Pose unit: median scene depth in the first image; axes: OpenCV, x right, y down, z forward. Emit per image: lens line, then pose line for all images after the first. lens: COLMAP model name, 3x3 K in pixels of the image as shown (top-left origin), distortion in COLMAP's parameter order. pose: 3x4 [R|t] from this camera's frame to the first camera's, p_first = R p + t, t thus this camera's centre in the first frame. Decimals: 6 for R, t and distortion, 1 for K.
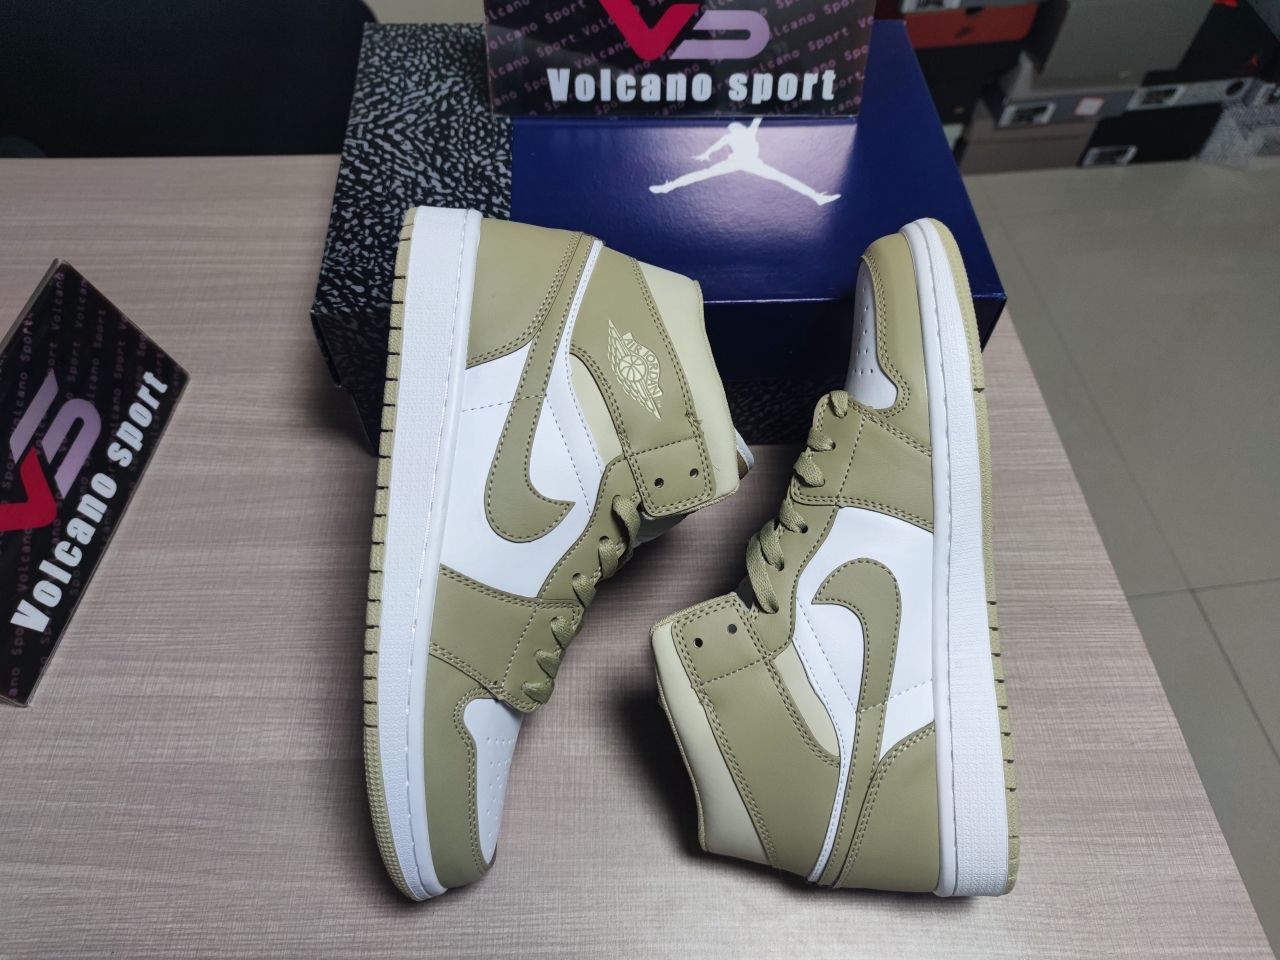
lens RADIAL K [[957.0, 0, 640.0], [0, 957.0, 480.0], [0, 0, 1]] dist [0.006122, -0.009174]
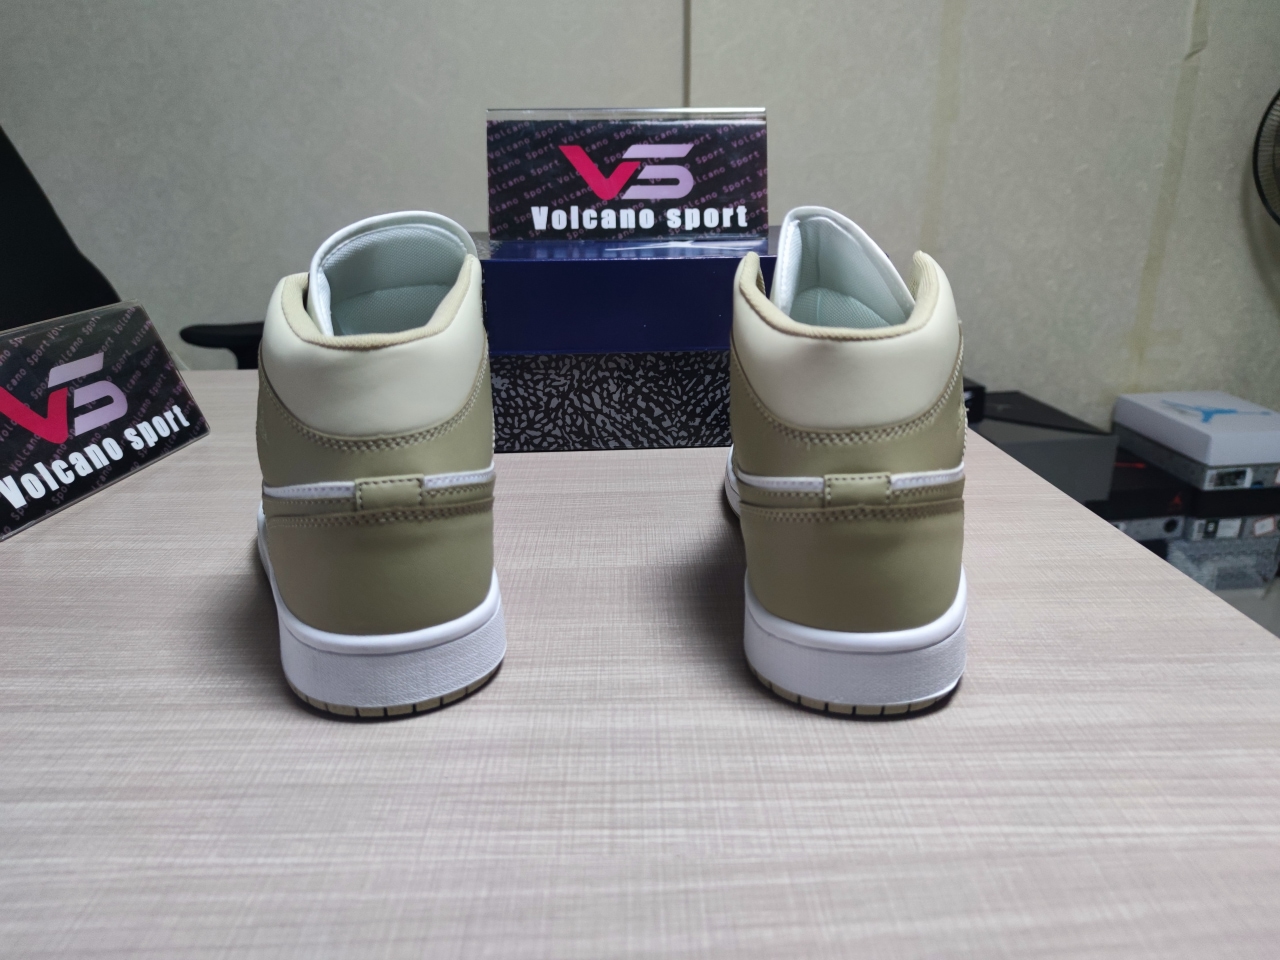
lens RADIAL K [[947.4, 0, 637.8], [0, 947.4, 478.1], [0, 0, 1]] dist [0.014835, -0.008978]
pose [[0.999164, -0.035578, -0.020125, 0.068796], [0.016532, 0.802018, -0.597071, 0.701242], [0.037383, 0.596240, 0.801936, 0.160268]]
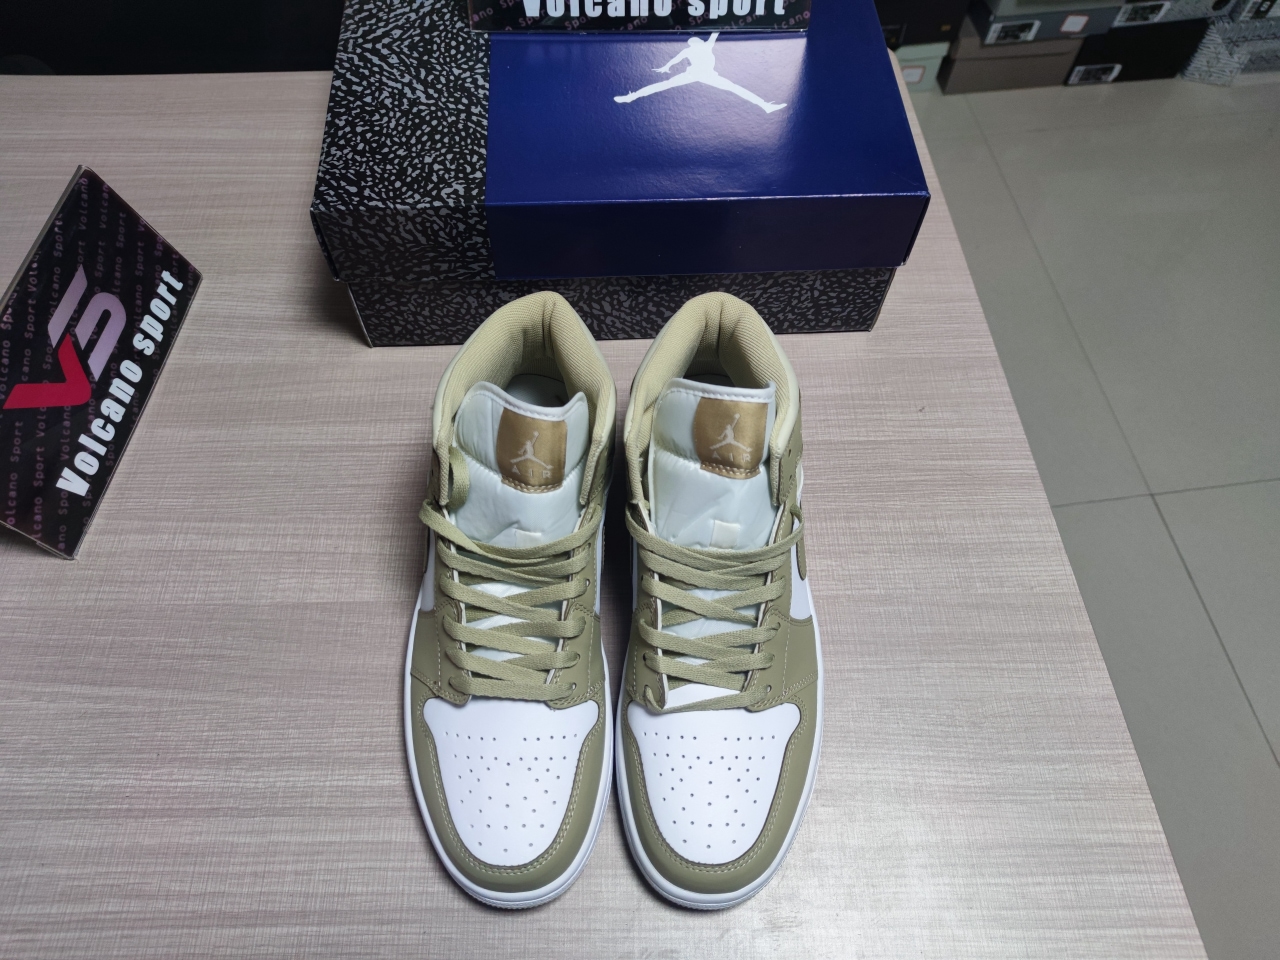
lens RADIAL K [[947.4, 0, 637.8], [0, 947.4, 478.1], [0, 0, 1]] dist [0.014835, -0.008978]
pose [[0.999982, -0.003386, -0.004930, 0.040943], [0.003723, 0.997534, 0.070080, 0.055024], [0.004681, -0.070097, 0.997529, -0.121215]]
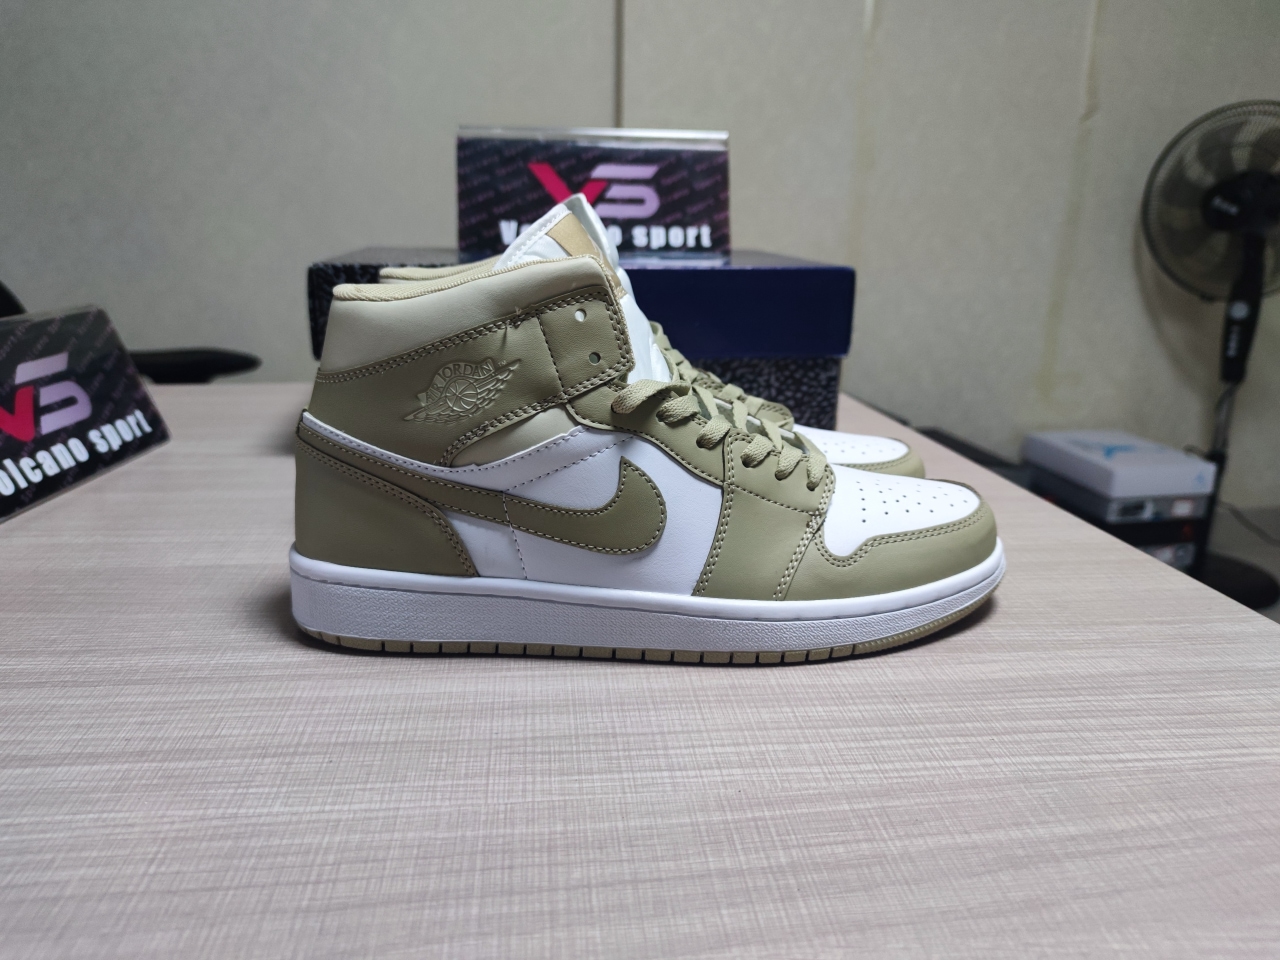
lens RADIAL K [[957.0, 0, 640.0], [0, 957.0, 480.0], [0, 0, 1]] dist [0.006122, -0.009174]
pose [[0.996418, -0.036133, 0.076450, -0.015941], [0.076381, 0.772496, -0.630409, 0.758114], [-0.036279, 0.633991, 0.772489, 0.169265]]
